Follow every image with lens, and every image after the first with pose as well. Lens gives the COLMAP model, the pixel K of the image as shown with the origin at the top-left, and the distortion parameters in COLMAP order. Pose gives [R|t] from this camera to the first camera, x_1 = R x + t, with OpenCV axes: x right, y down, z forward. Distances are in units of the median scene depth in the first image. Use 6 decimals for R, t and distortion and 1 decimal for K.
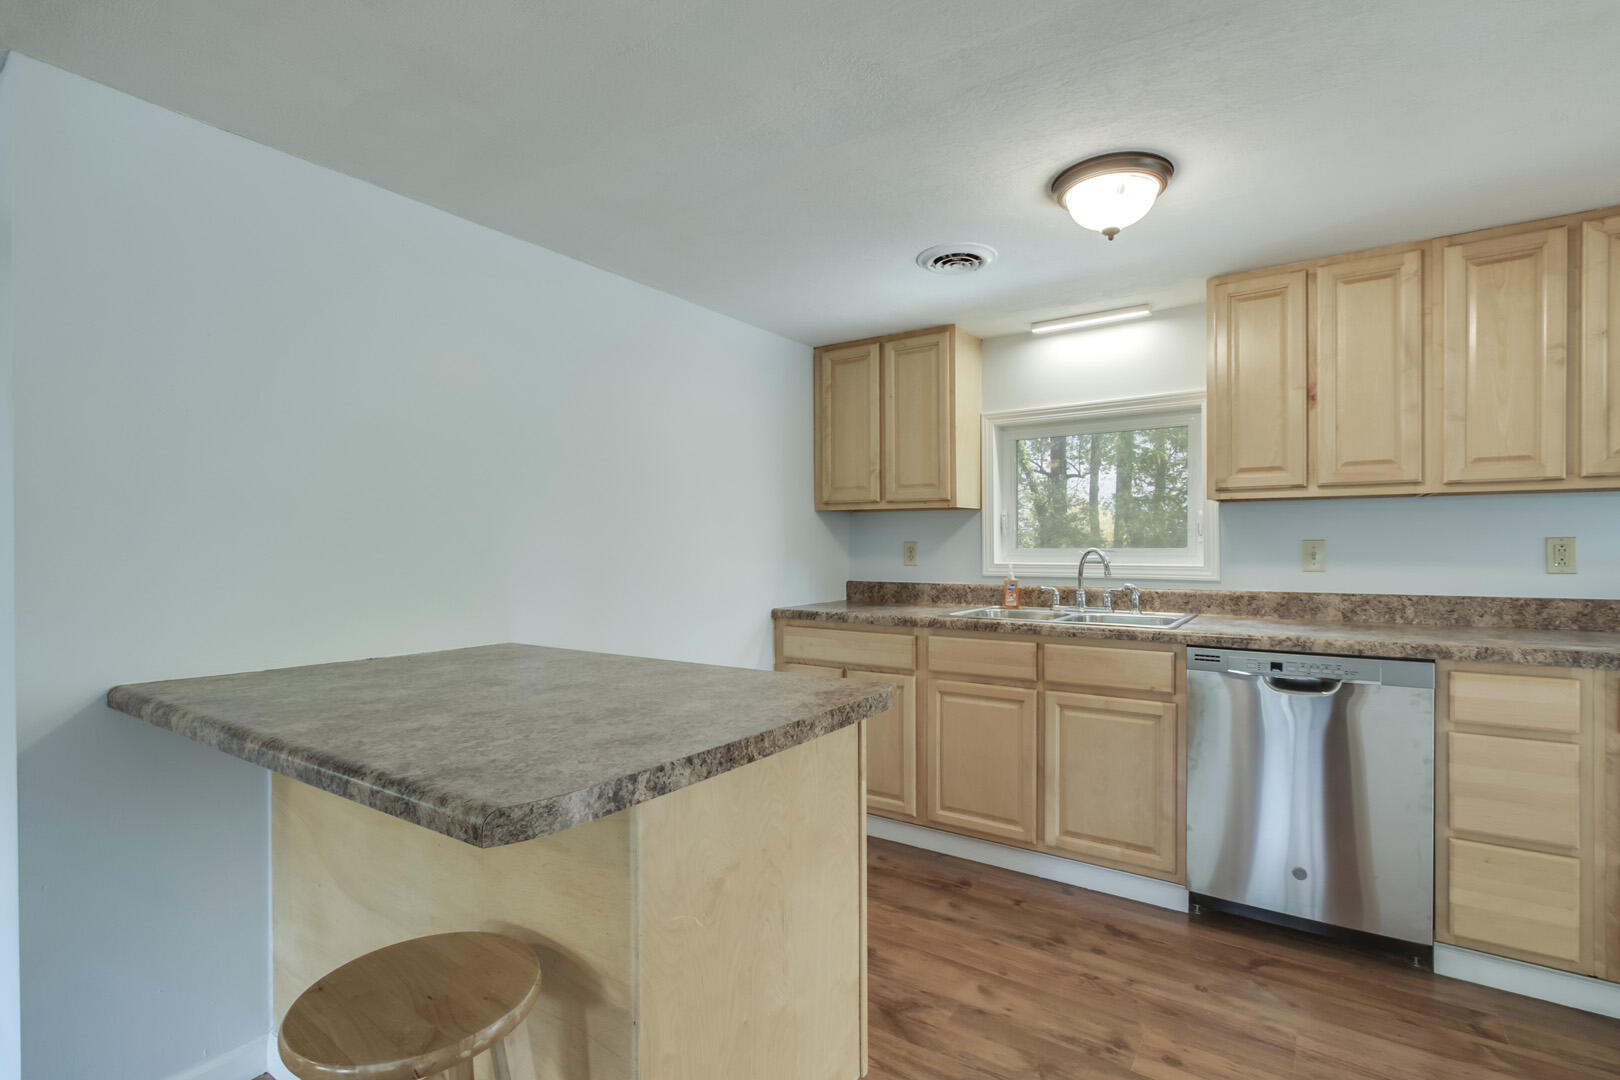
lens RADIAL K [[760.4, 0, 796.9], [0, 760.4, 547.3], [0, 0, 1]] dist [-0.008099, 0.001201]
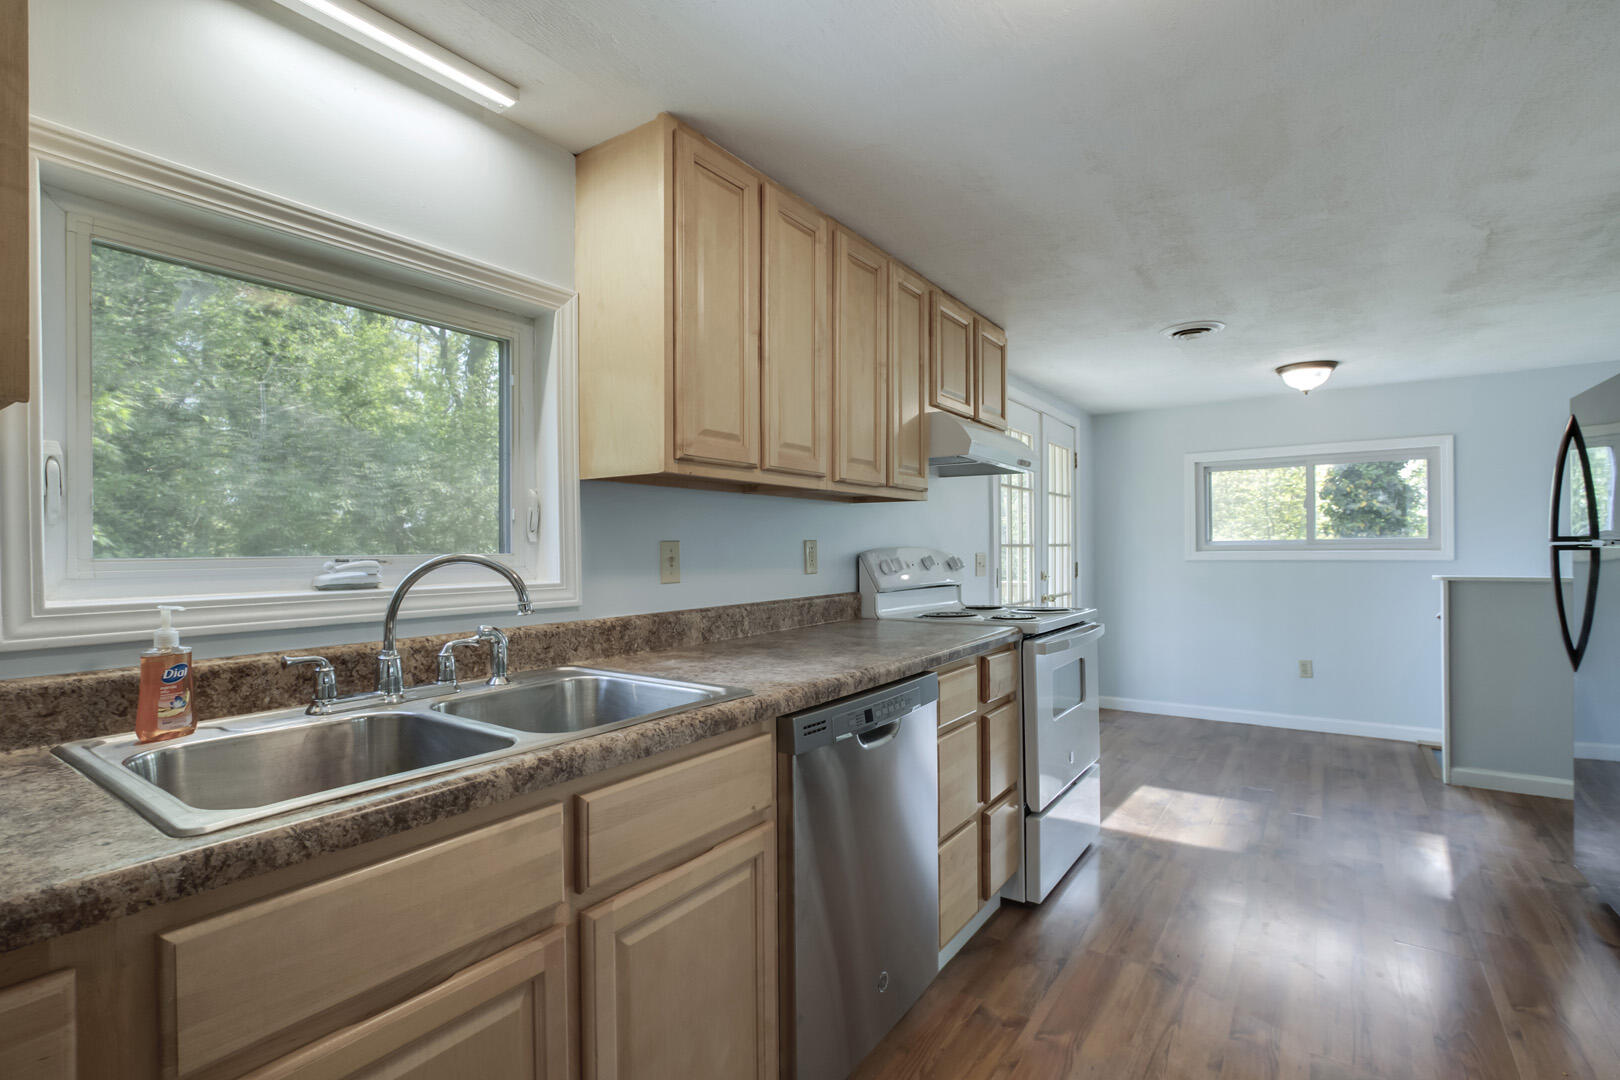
lens RADIAL K [[760.4, 0, 843.0], [0, 760.4, 544.3], [0, 0, 1]] dist [-0.008099, 0.001201]
pose [[-0.036079, 0.006110, 0.999330, -0.073429], [0.005451, 0.999968, -0.005917, -0.000175], [-0.999334, 0.005234, -0.036112, 0.885562]]
